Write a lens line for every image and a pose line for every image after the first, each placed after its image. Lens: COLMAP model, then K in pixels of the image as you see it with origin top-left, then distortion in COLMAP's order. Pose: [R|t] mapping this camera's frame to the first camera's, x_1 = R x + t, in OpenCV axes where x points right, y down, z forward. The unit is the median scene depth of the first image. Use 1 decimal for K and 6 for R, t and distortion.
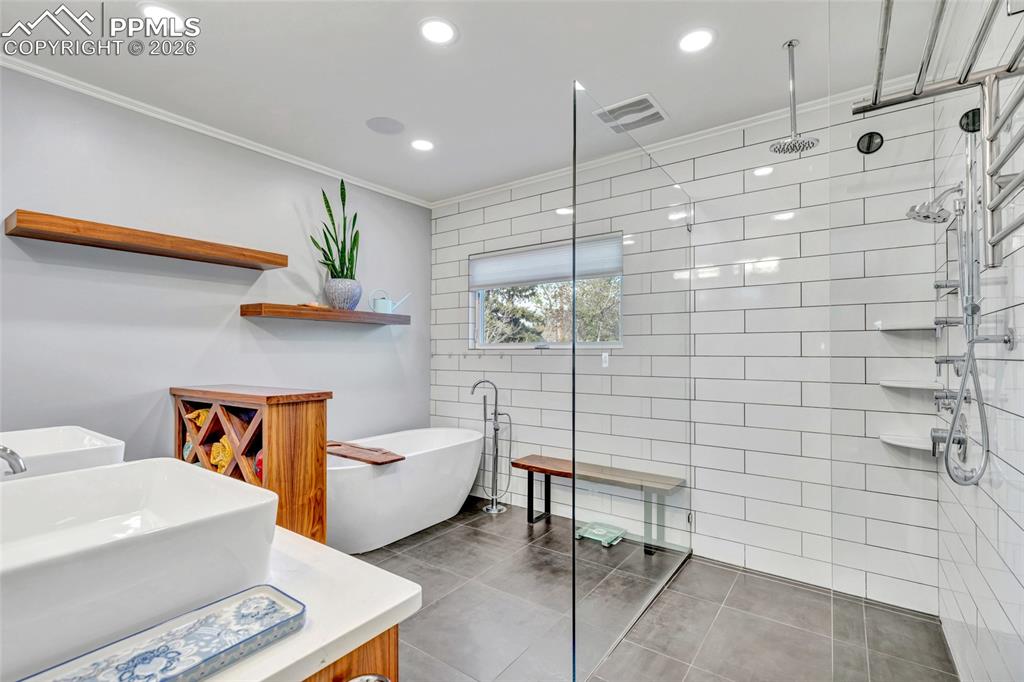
lens RADIAL K [[466.5, 0, 513.9], [0, 466.5, 343.9], [0, 0, 1]] dist [0.012164, -0.000347]
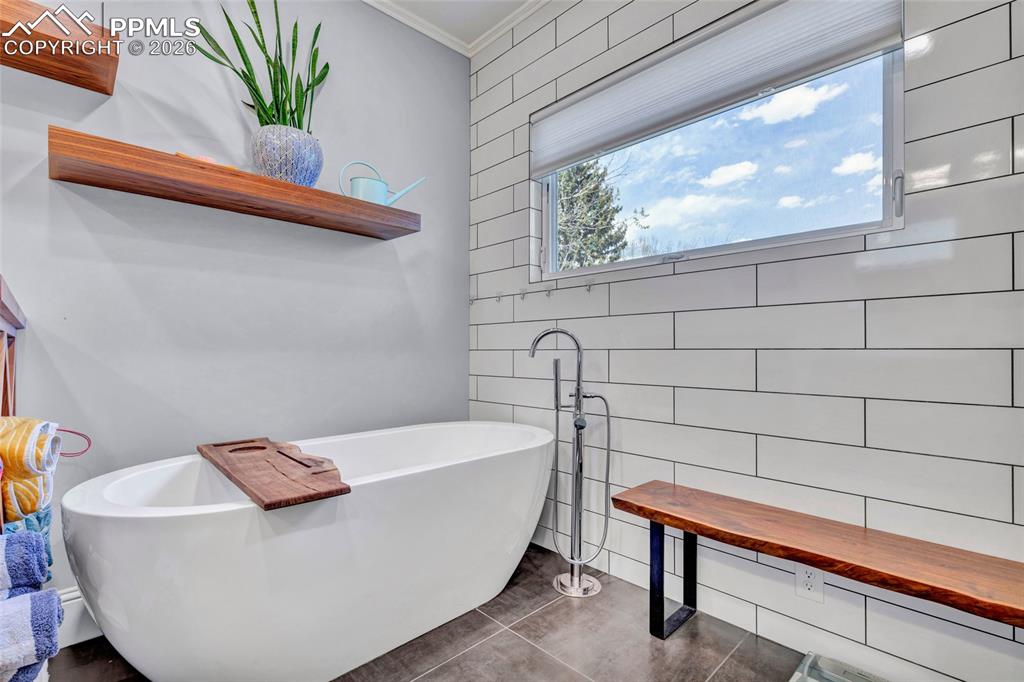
lens RADIAL K [[466.5, 0, 507.3], [0, 466.5, 345.5], [0, 0, 1]] dist [0.012164, -0.000347]
pose [[0.981947, -0.000757, -0.189155, -0.018621], [0.002508, 0.999956, 0.009014, 0.090165], [0.189140, -0.009326, 0.981906, 0.487052]]
